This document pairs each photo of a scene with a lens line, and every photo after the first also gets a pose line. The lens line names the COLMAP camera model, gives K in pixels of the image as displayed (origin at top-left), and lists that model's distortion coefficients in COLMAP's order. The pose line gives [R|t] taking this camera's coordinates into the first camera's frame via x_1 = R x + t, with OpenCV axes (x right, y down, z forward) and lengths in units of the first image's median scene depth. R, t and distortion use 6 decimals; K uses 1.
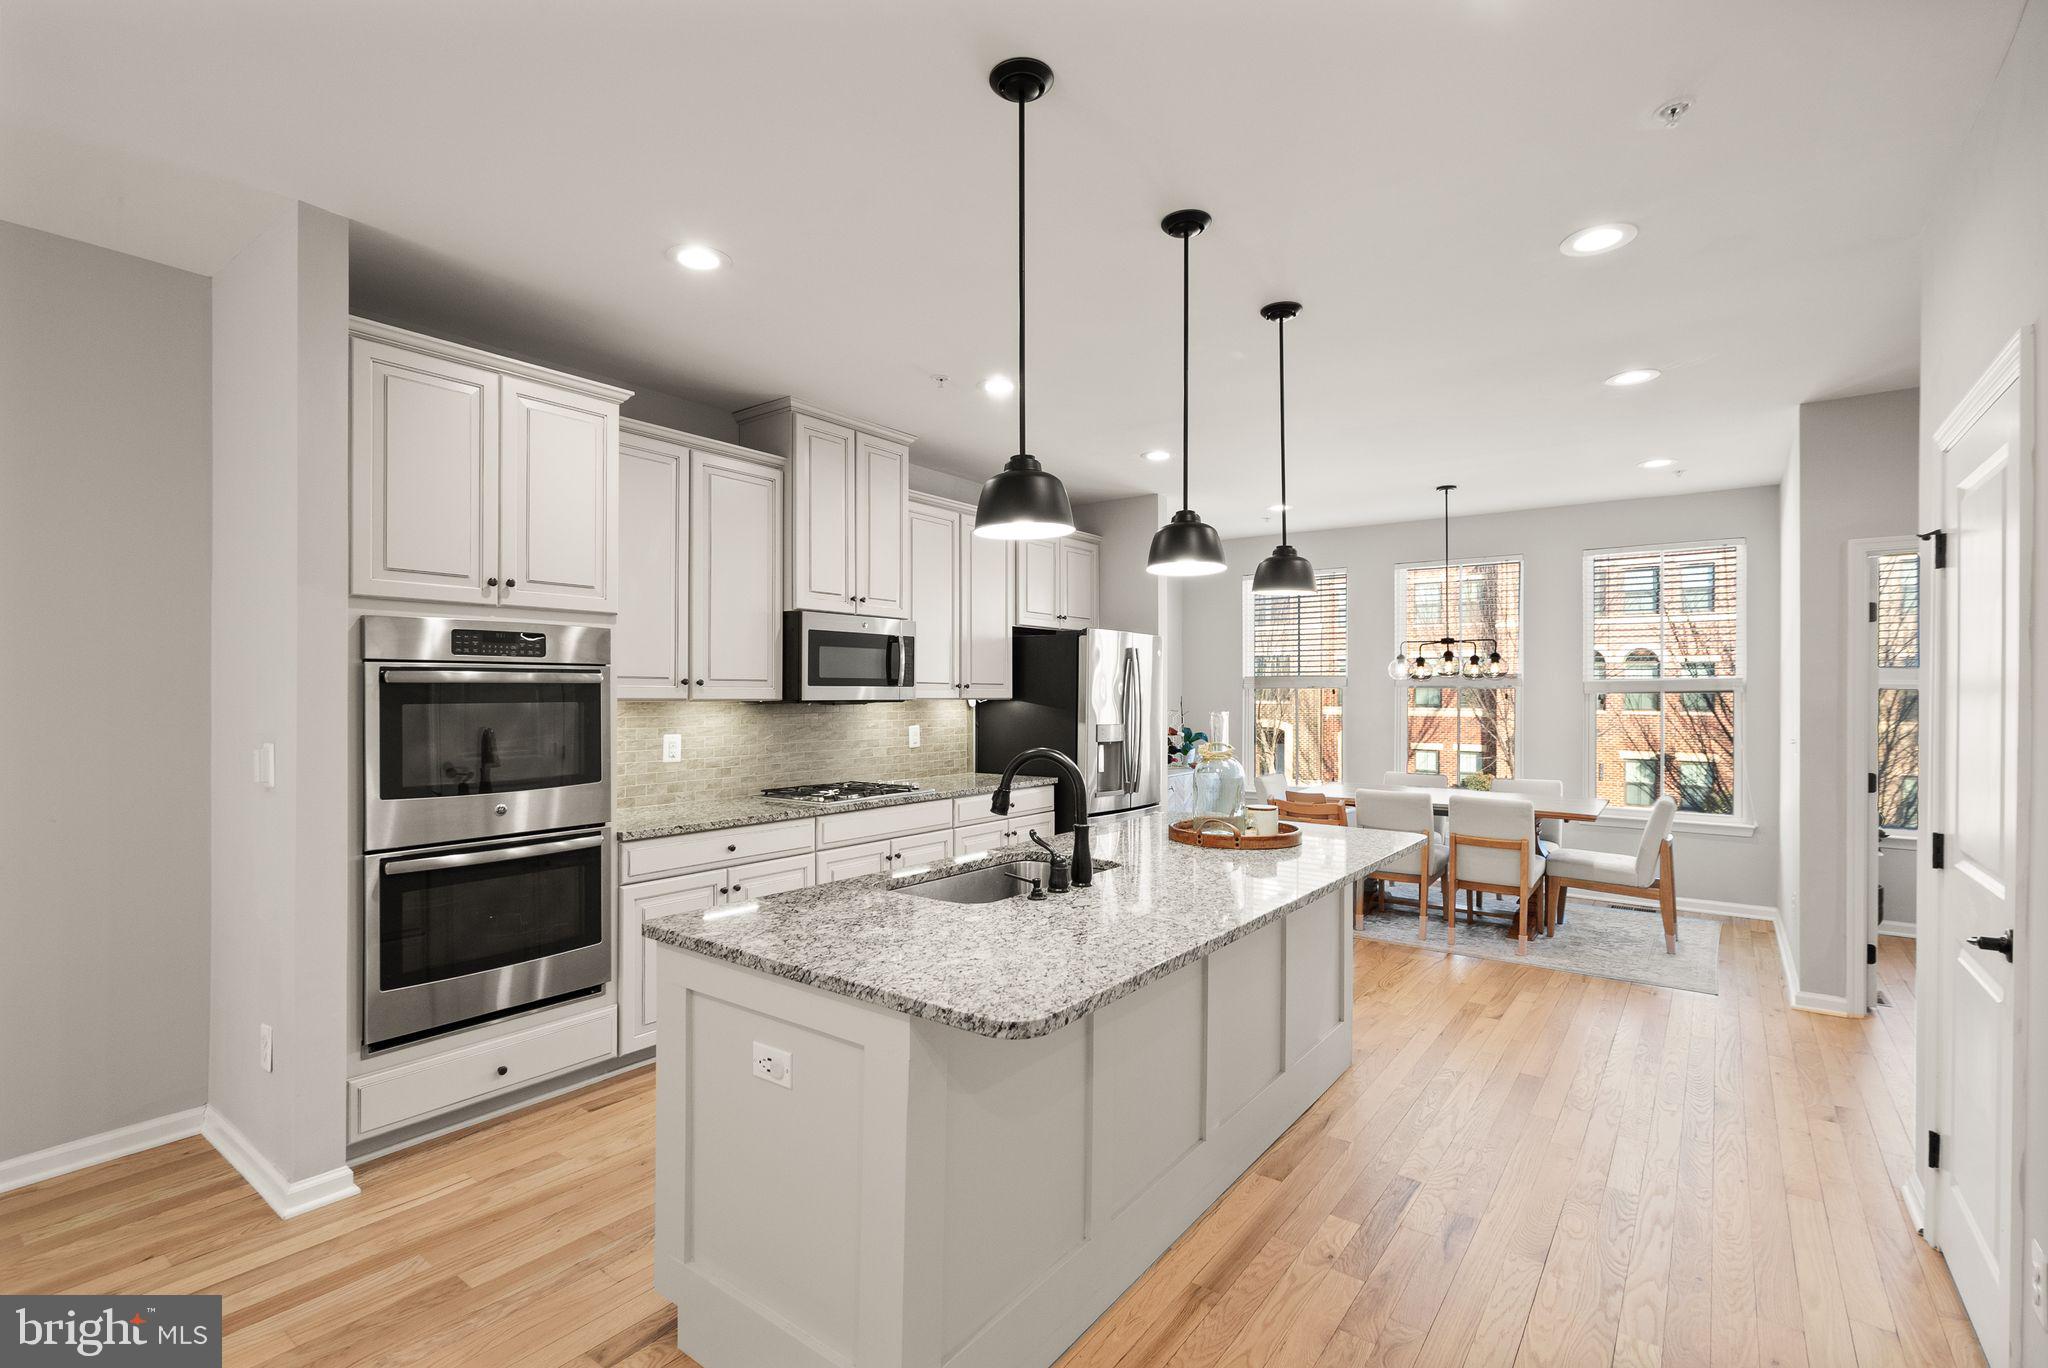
lens RADIAL K [[938.6, 0, 1011.1], [0, 938.6, 686.9], [0, 0, 1]] dist [0.000814, 0.000663]
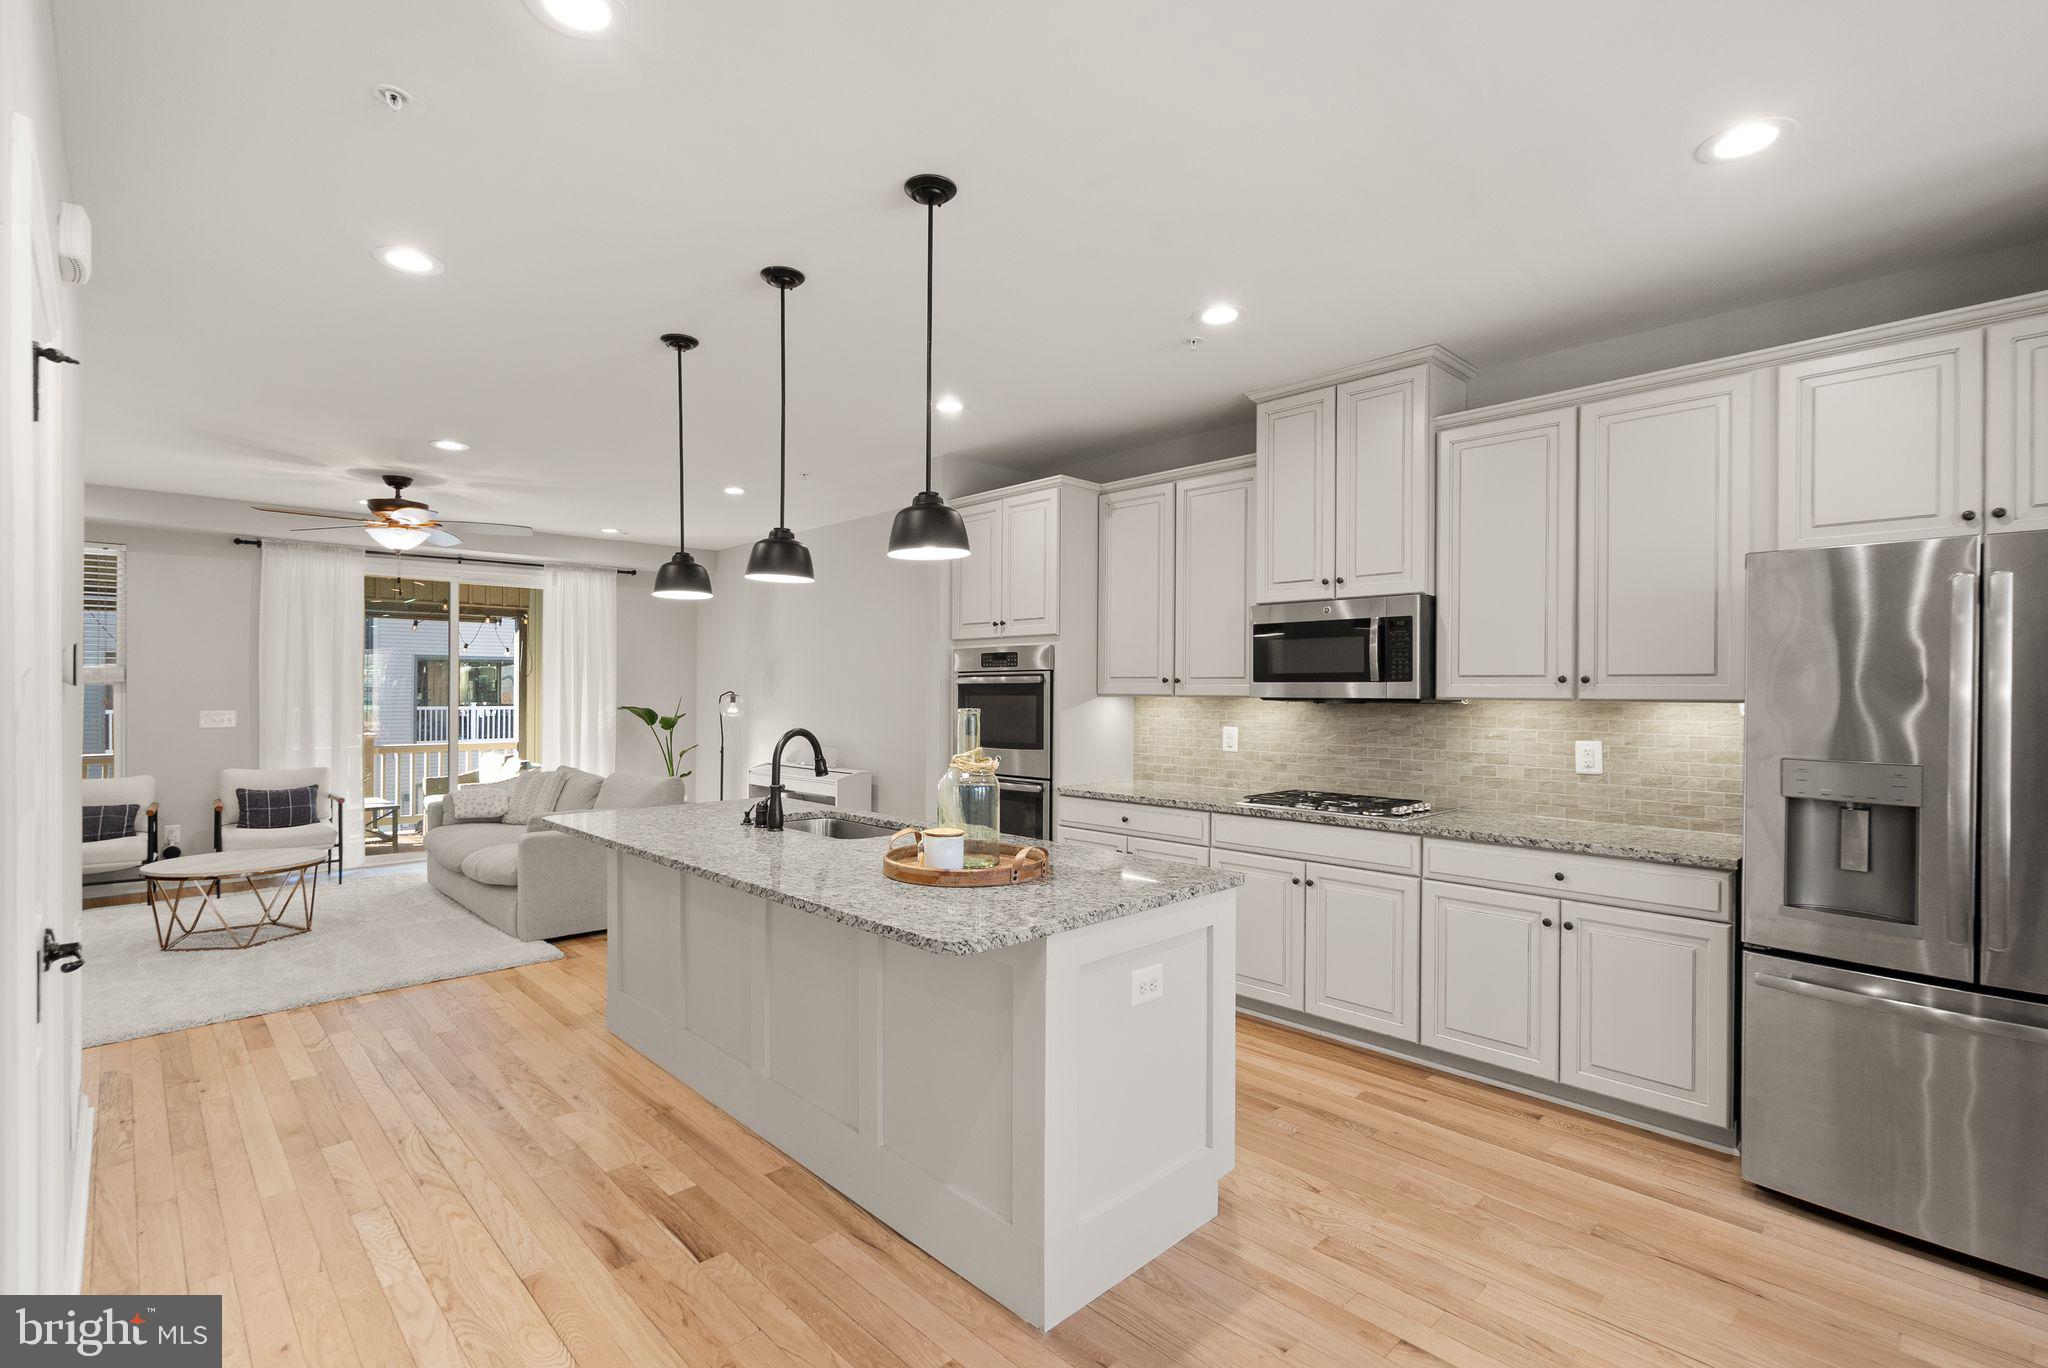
lens RADIAL K [[956.4, 0, 1007.9], [0, 956.4, 679.8], [0, 0, 1]] dist [-0.002741, 0.002198]
pose [[-0.167154, -0.012098, -0.985857, 0.820506], [0.002509, 0.999916, -0.012695, 0.008213], [0.985928, -0.004595, -0.167109, 0.934354]]
